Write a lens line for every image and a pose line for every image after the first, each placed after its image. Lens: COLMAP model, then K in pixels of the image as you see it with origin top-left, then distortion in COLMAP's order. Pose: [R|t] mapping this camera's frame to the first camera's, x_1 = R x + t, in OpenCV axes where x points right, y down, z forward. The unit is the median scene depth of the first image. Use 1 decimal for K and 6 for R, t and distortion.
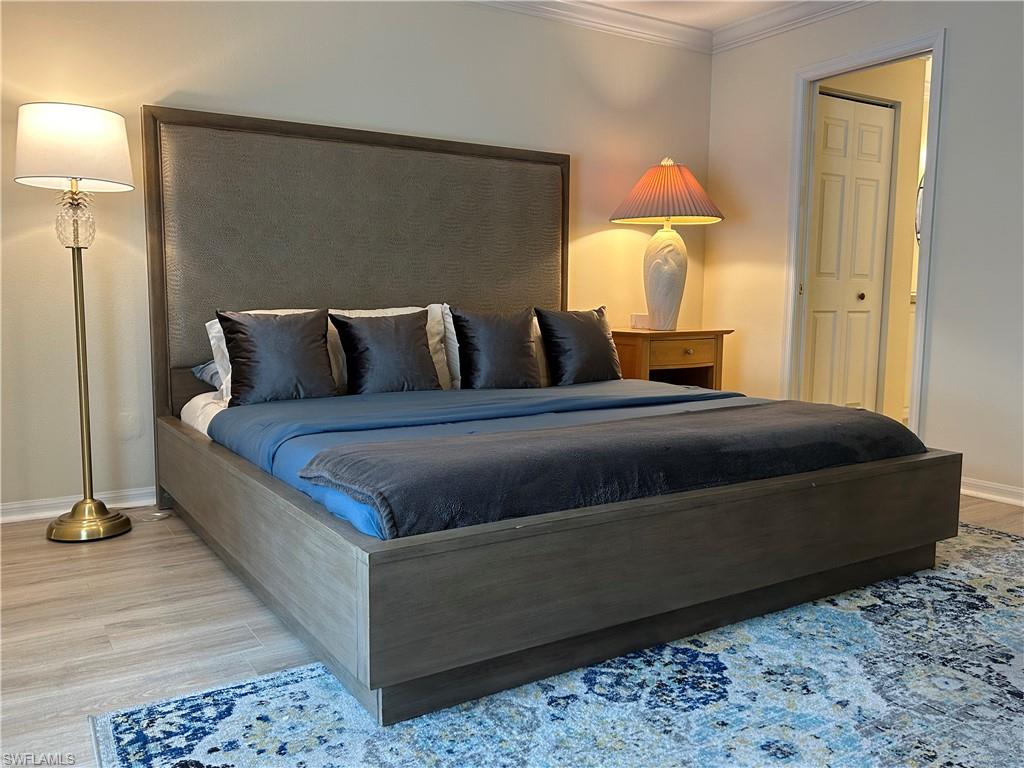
lens RADIAL K [[831.8, 0, 510.7], [0, 831.8, 385.3], [0, 0, 1]] dist [0.009125, 0.003826]
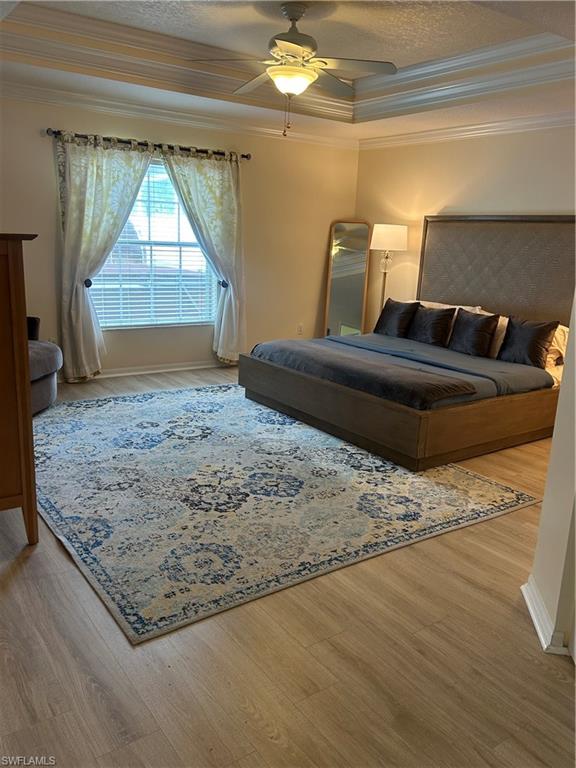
lens RADIAL K [[623.8, 0, 287.1], [0, 623.8, 384.8], [0, 0, 1]] dist [0.009125, 0.003826]
pose [[0.055345, 0.231809, -0.971186, 2.130532], [-0.148626, 0.963753, 0.221565, -0.281276], [0.987344, 0.132080, 0.087792, 0.673673]]
